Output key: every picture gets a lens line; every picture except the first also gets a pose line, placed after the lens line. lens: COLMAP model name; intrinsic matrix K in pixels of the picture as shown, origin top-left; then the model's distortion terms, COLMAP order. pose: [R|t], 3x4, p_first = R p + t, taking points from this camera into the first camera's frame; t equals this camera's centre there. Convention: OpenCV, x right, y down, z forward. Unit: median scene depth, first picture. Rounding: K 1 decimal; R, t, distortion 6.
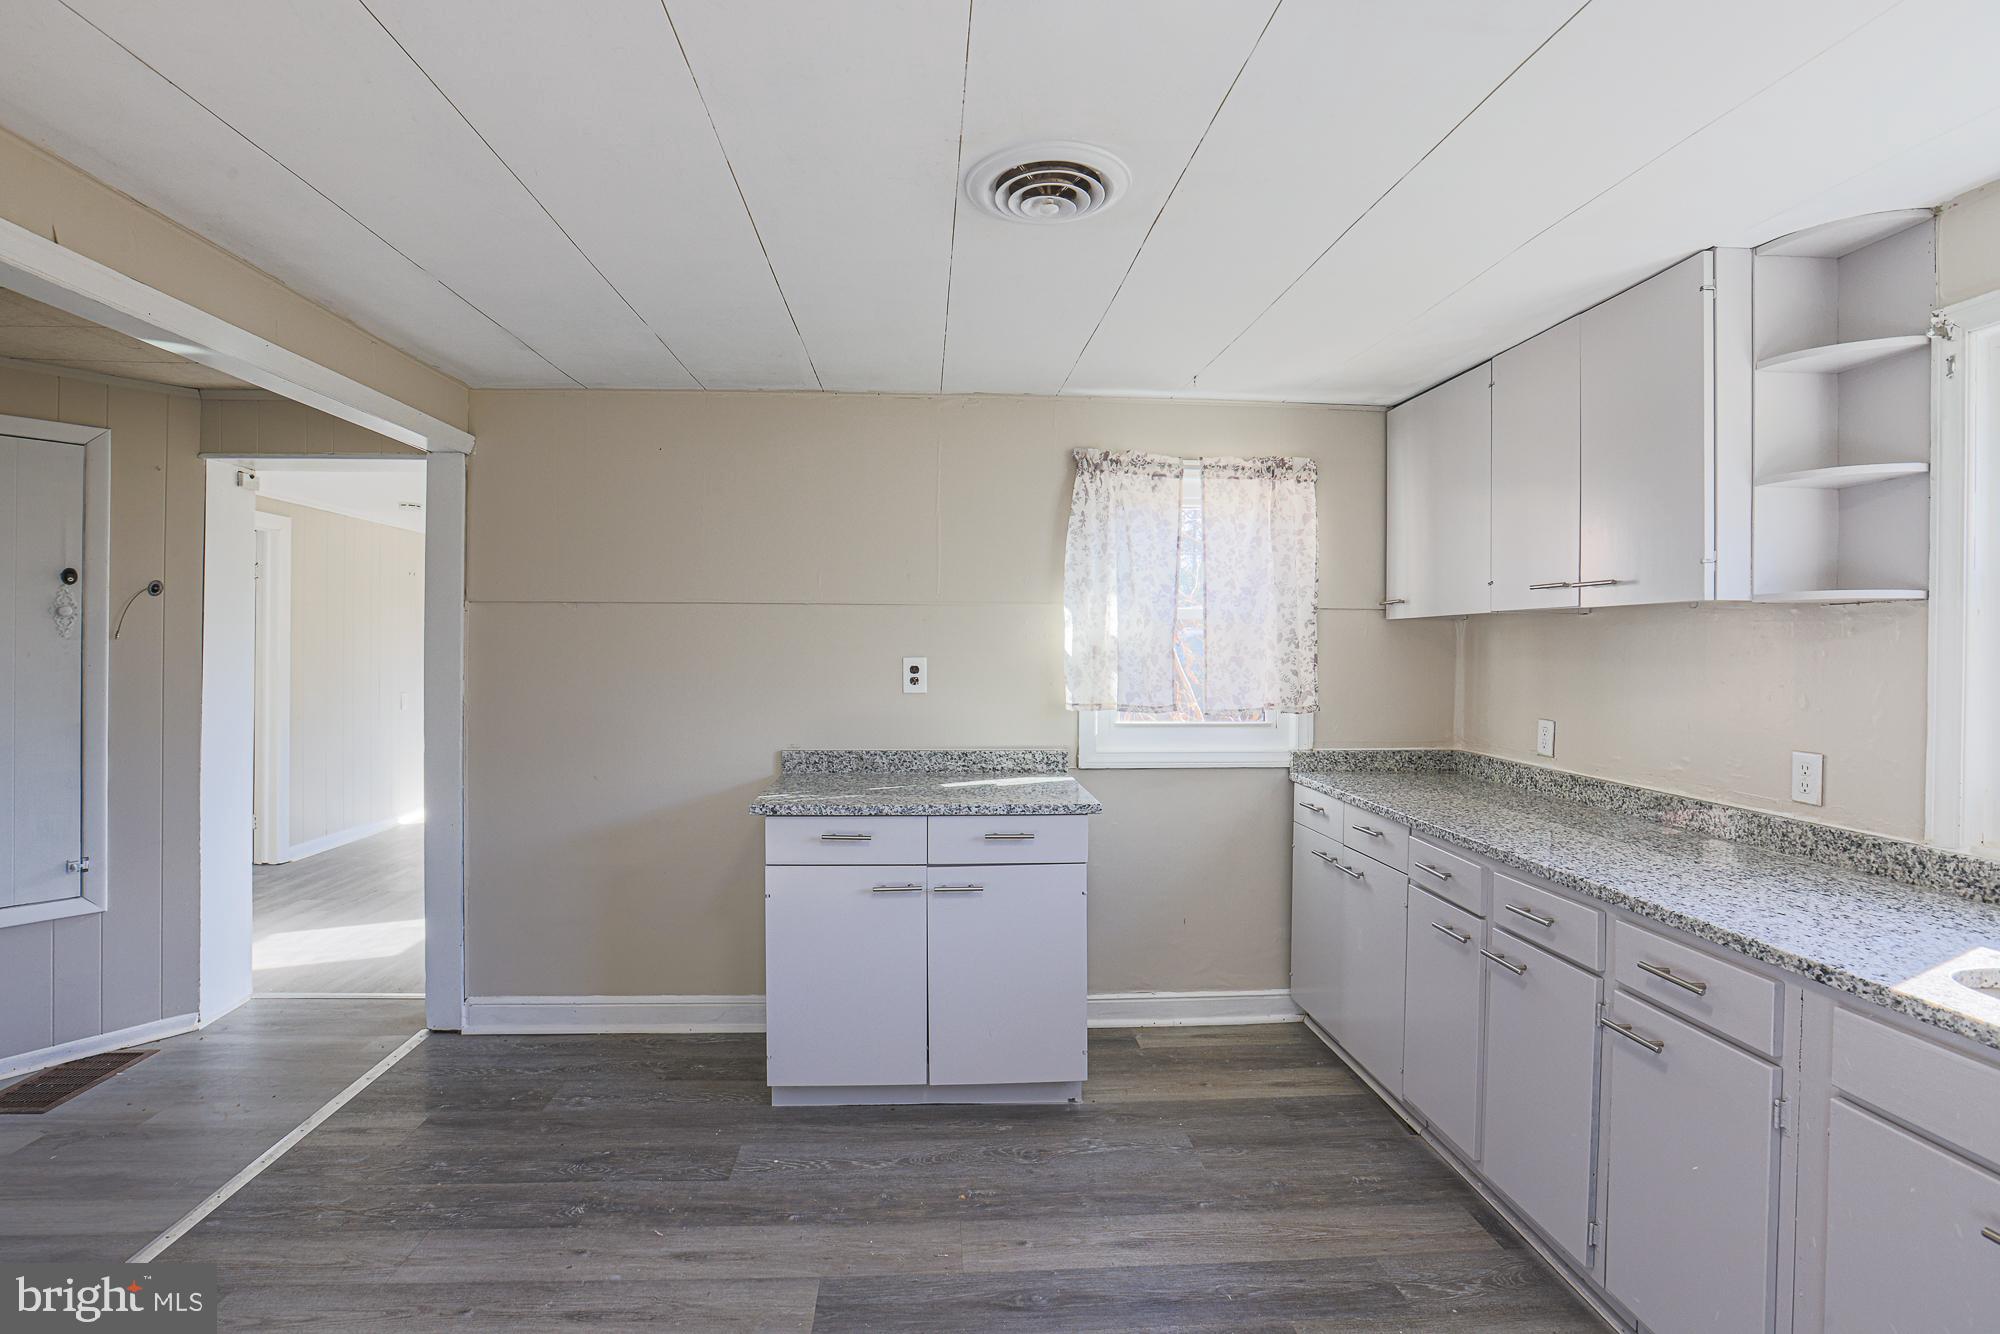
lens RADIAL K [[1007.2, 0, 999.9], [0, 1007.2, 704.0], [0, 0, 1]] dist [-0.029198, 0.023665]
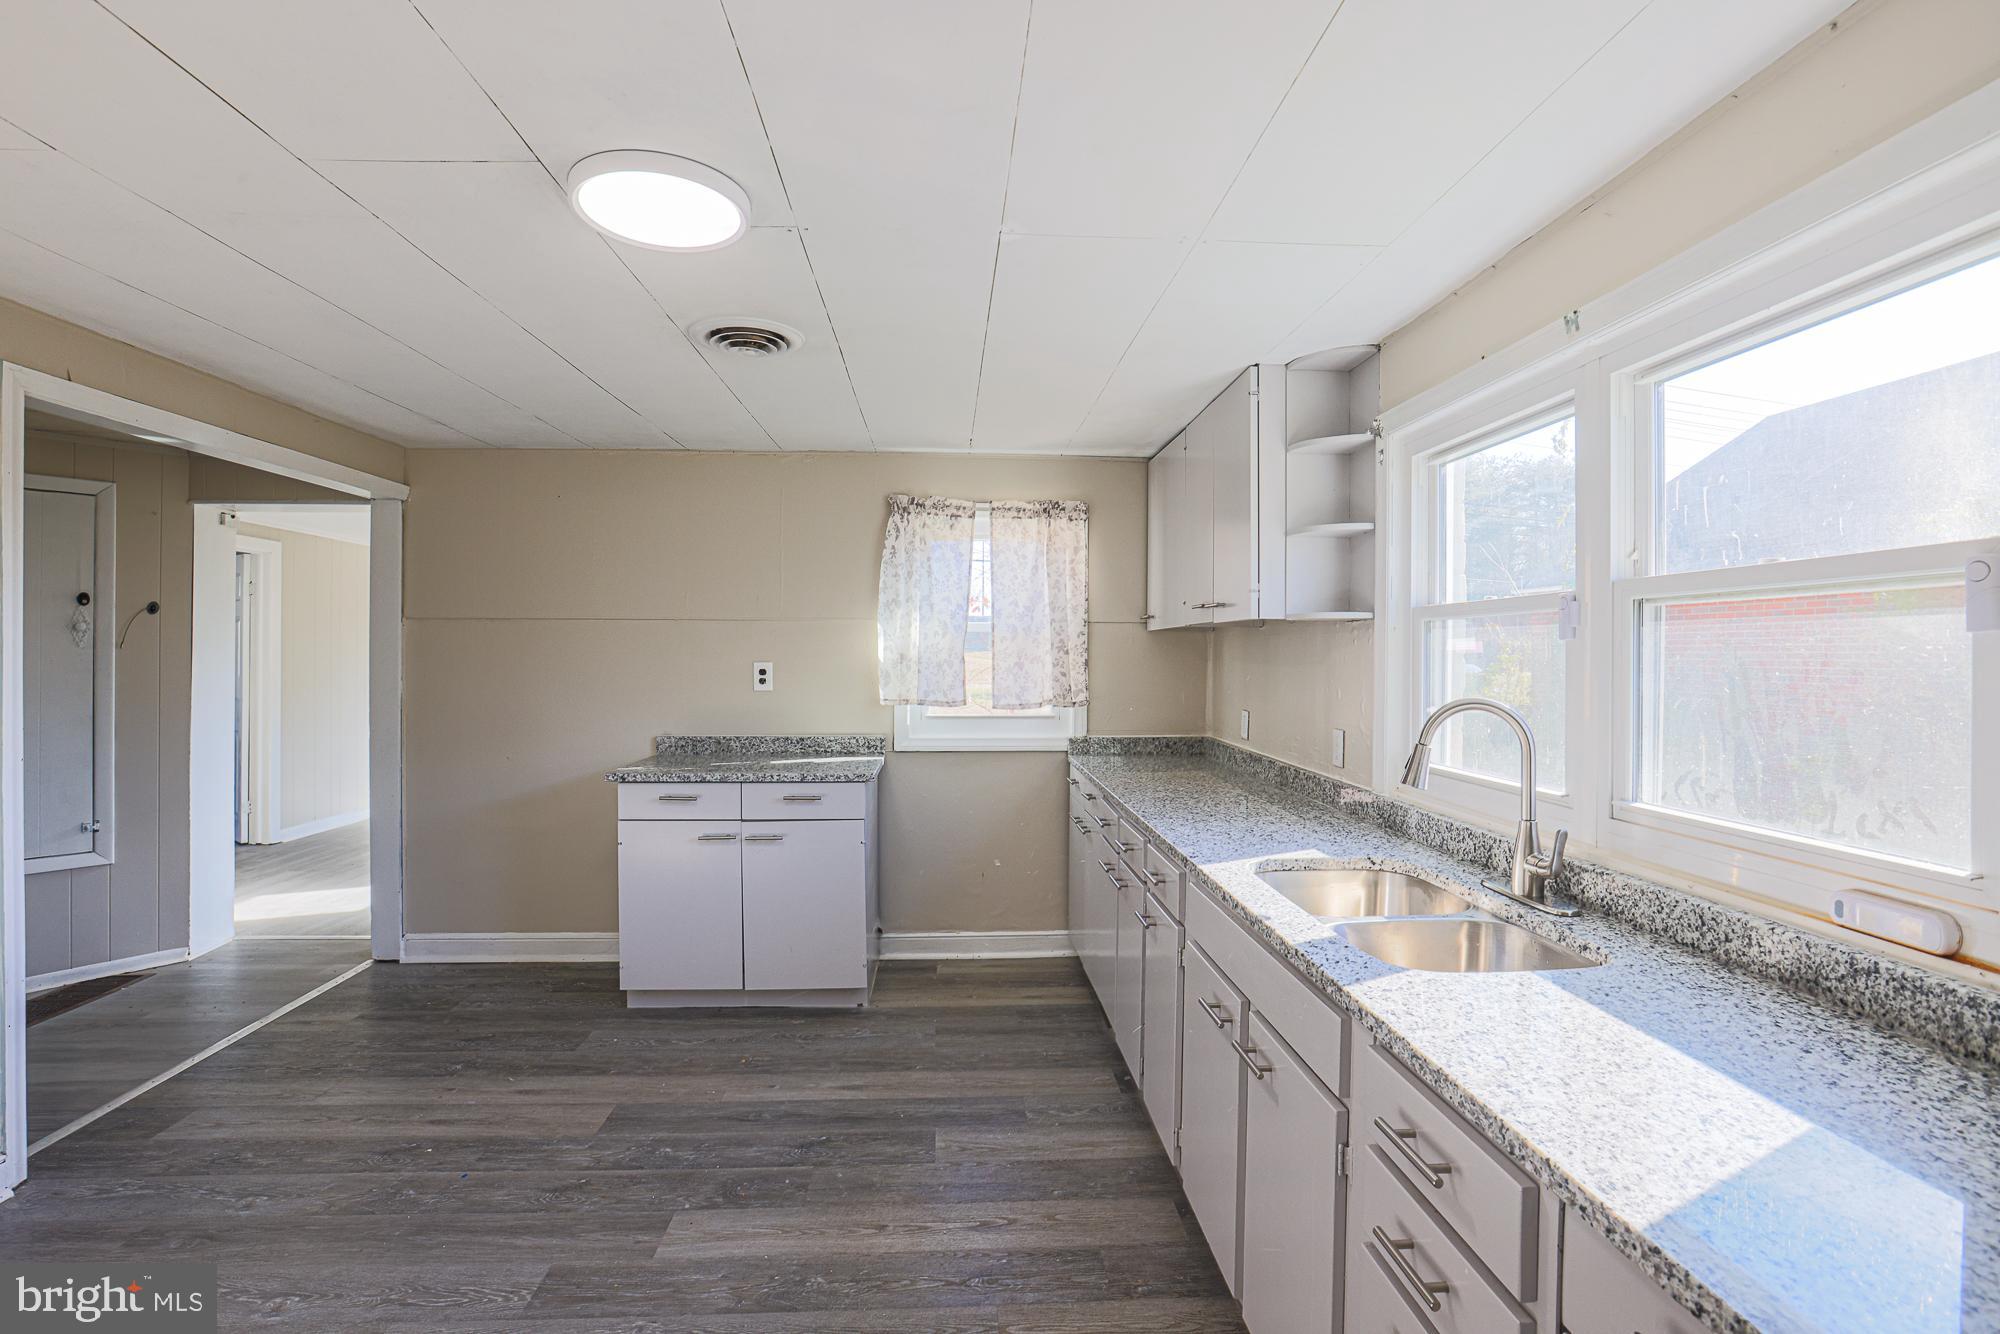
lens RADIAL K [[1007.2, 0, 998.9], [0, 1007.2, 710.9], [0, 0, 1]] dist [-0.003818, 0.022363]
pose [[0.999803, -0.000609, -0.019861, 0.243448], [0.000639, 0.999999, 0.001516, 0.012784], [0.019860, -0.001529, 0.999802, -0.256699]]
